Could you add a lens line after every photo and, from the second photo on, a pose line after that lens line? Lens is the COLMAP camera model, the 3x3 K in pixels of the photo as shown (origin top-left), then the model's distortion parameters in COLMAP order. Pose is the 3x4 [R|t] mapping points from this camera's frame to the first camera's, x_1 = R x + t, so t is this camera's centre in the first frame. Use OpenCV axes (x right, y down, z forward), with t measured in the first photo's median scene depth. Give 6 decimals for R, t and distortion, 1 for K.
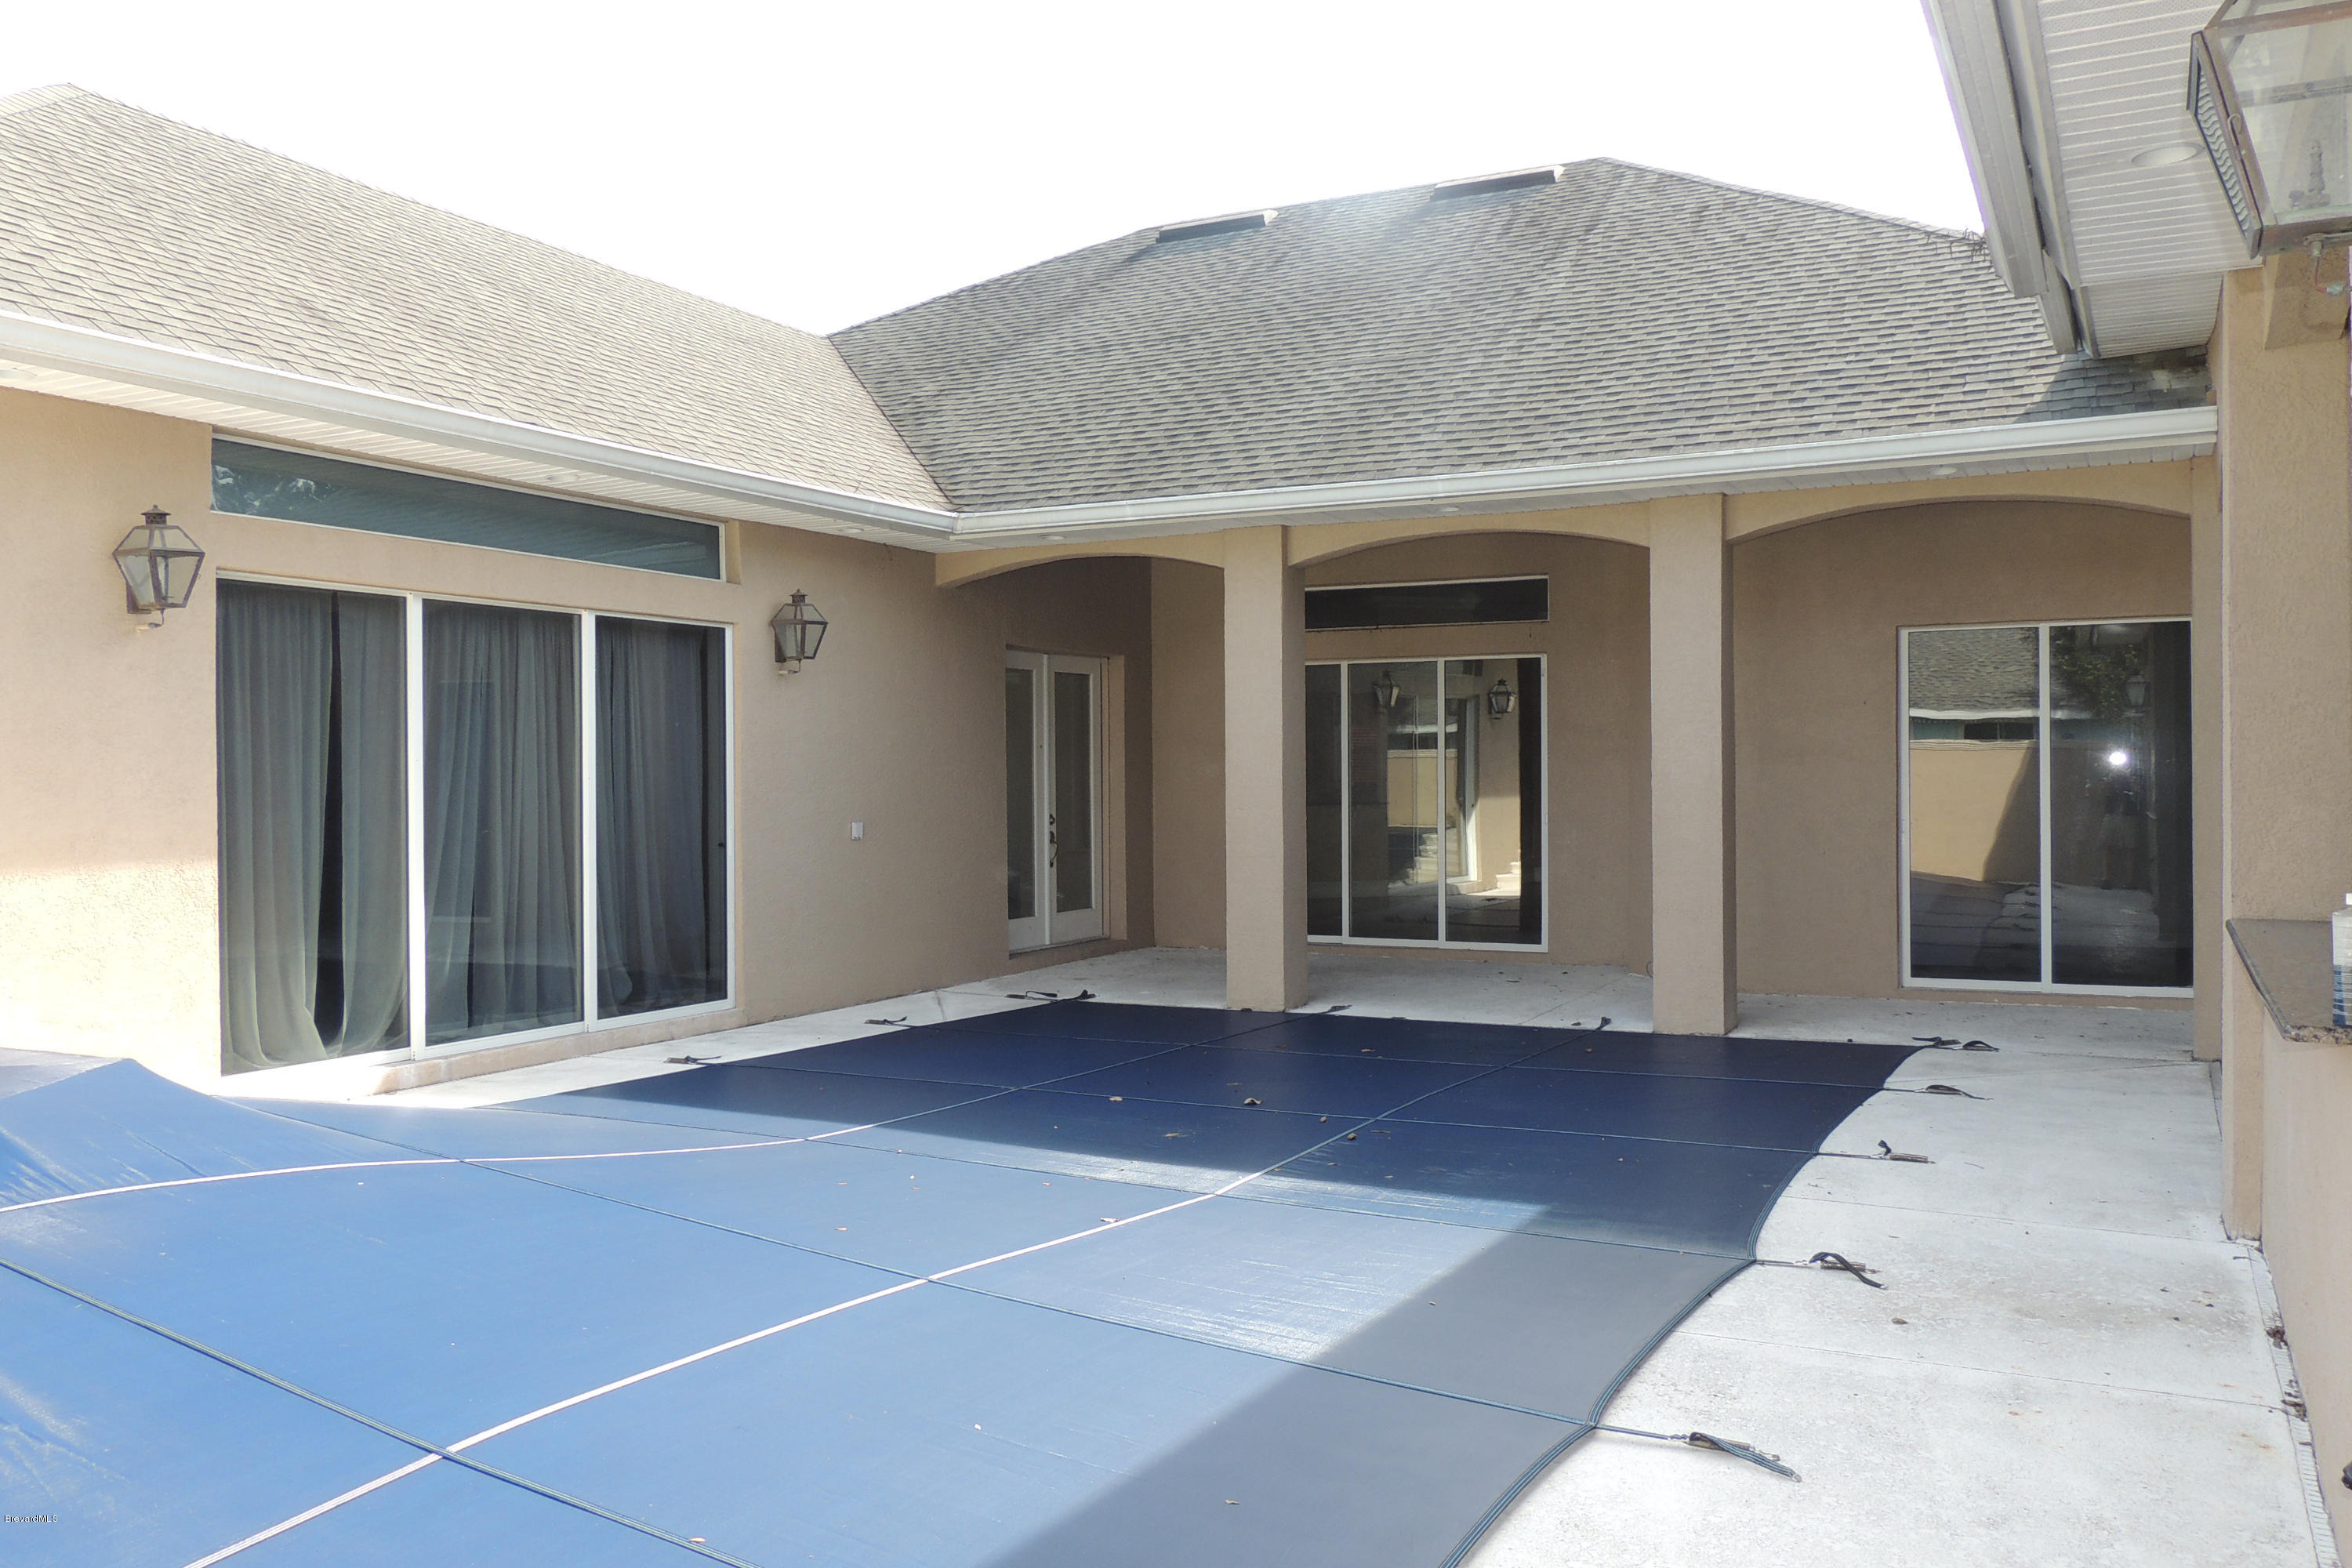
lens RADIAL K [[1942.0, 0, 1174.7], [0, 1942.0, 785.0], [0, 0, 1]] dist [0.063598, -0.002796]
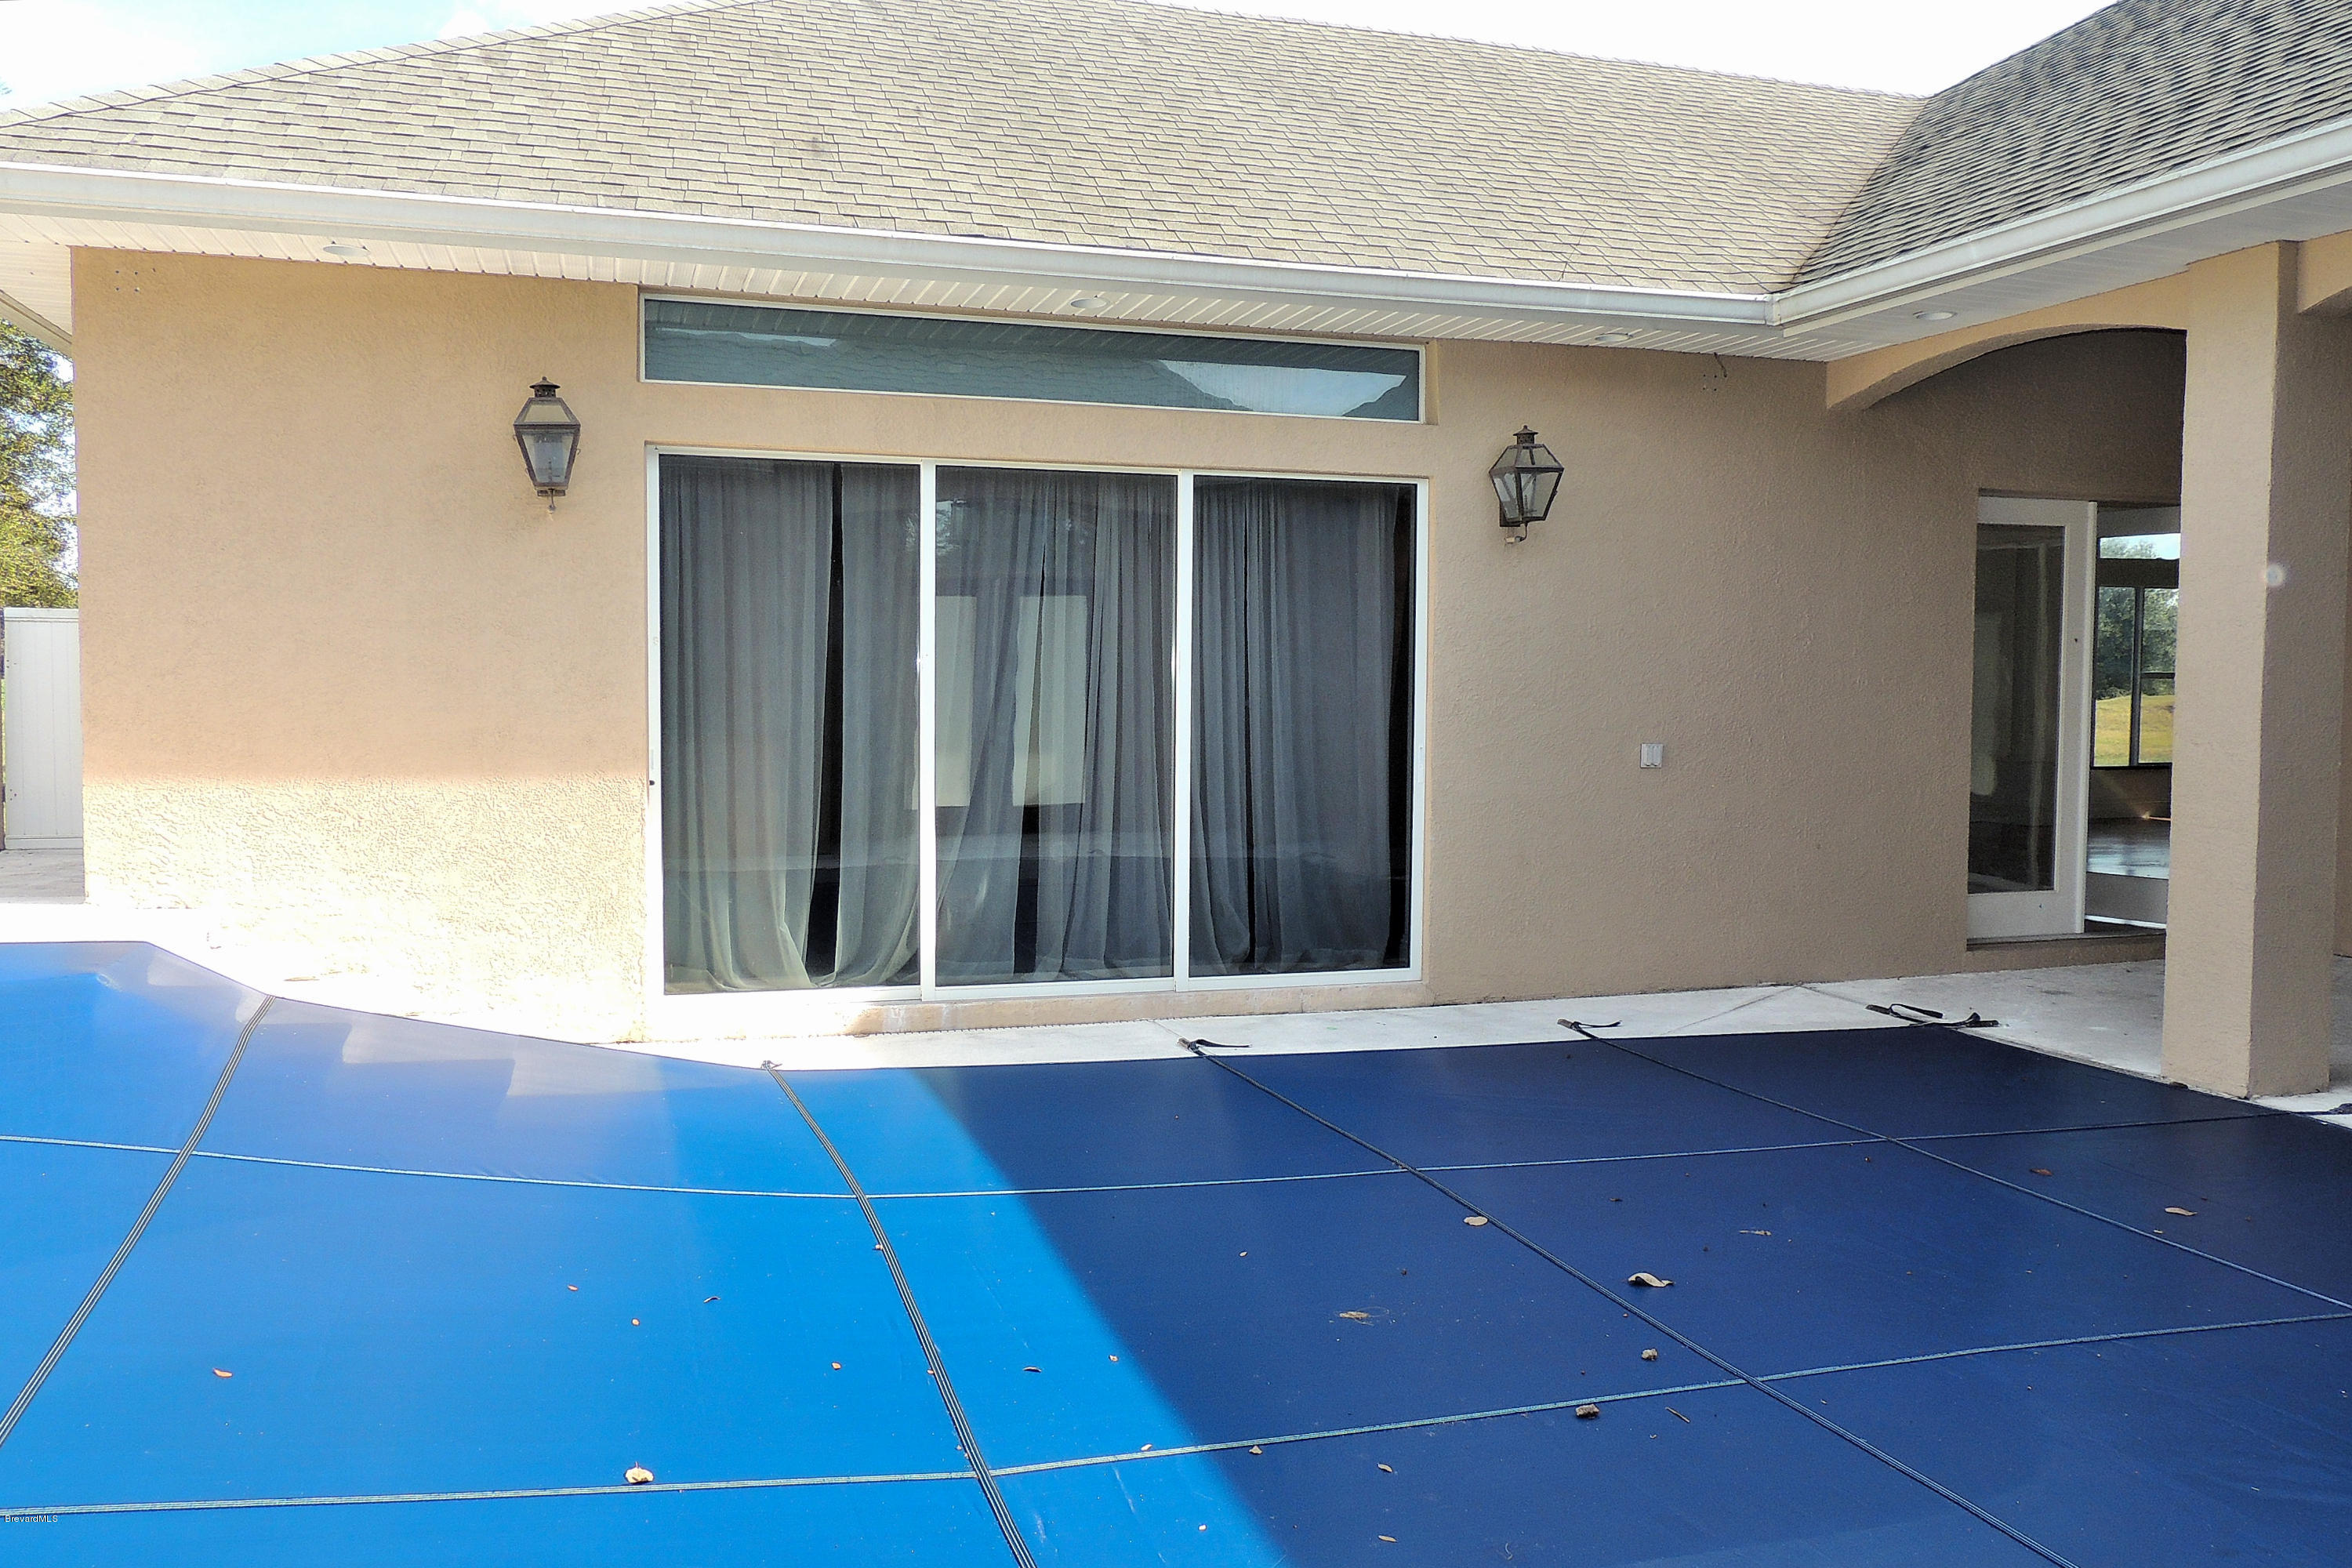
lens RADIAL K [[1913.3, 0, 1177.5], [0, 1913.3, 781.6], [0, 0, 1]] dist [-0.006200, -0.014408]
pose [[0.708068, 0.045007, -0.704708, 0.273254], [-0.013103, 0.998632, 0.050614, -0.000976], [0.706022, -0.026604, 0.707690, 0.466159]]
